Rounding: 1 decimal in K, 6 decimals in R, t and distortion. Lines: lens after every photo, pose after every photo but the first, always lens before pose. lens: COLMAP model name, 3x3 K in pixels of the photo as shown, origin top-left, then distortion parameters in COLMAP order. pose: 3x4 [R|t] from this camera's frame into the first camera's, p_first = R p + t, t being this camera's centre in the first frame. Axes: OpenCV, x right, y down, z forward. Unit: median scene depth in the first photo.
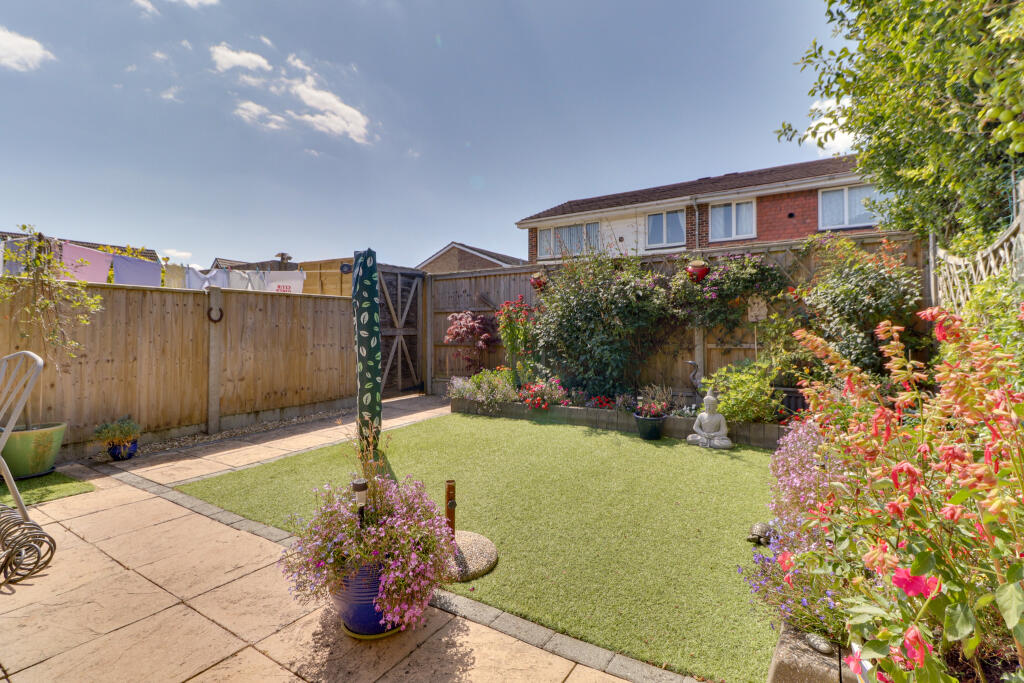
lens RADIAL K [[465.5, 0, 523.2], [0, 465.5, 315.2], [0, 0, 1]] dist [-0.000602, -0.000537]
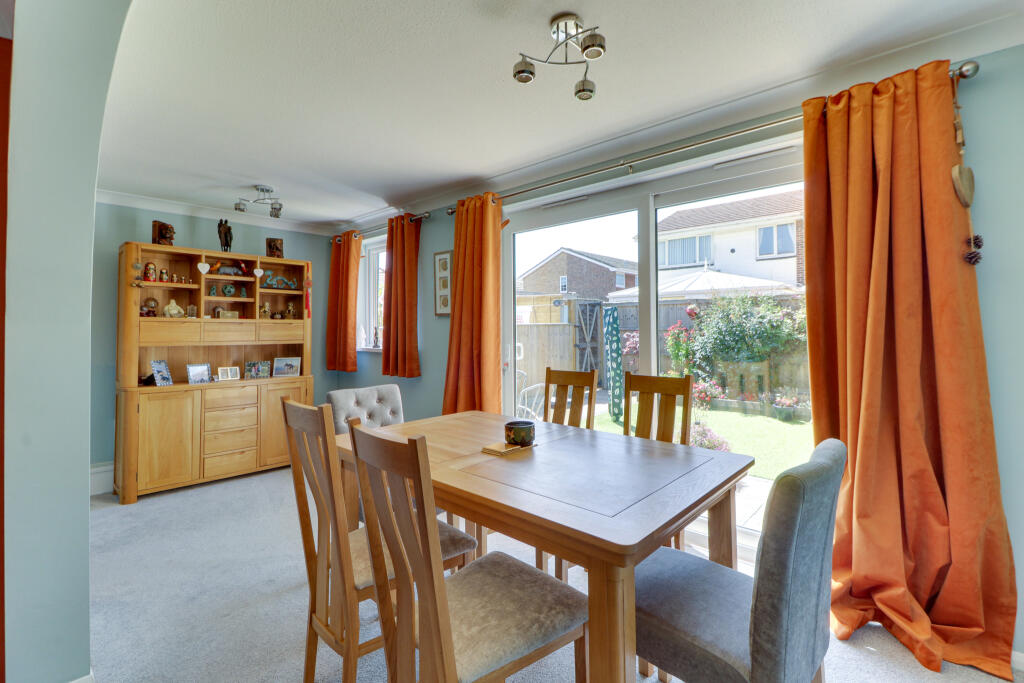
lens RADIAL K [[465.5, 0, 523.2], [0, 465.5, 315.2], [0, 0, 1]] dist [-0.000602, -0.000537]
pose [[0.983751, -0.003198, -0.179511, -0.209107], [0.006263, 0.999844, 0.016509, -0.082574], [0.179430, -0.017365, 0.983617, -0.466728]]
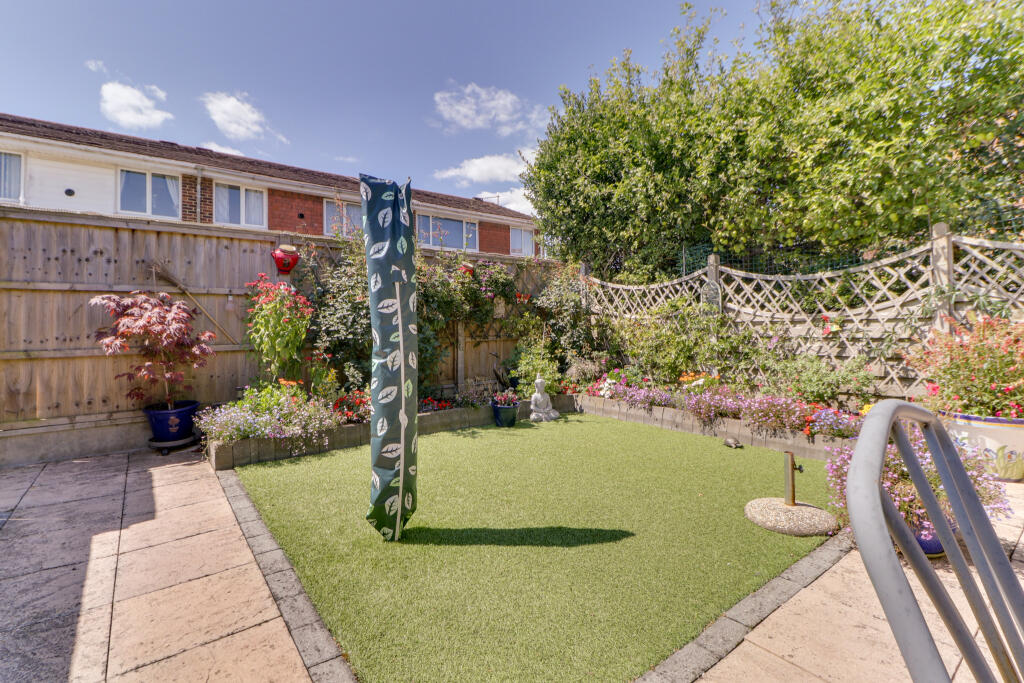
lens RADIAL K [[465.5, 0, 523.2], [0, 465.5, 315.2], [0, 0, 1]] dist [-0.000602, -0.000537]
pose [[0.346888, 0.021265, 0.937665, -0.473632], [-0.024457, 0.999608, -0.013622, 0.015356], [-0.937587, -0.018207, 0.347273, 0.388243]]
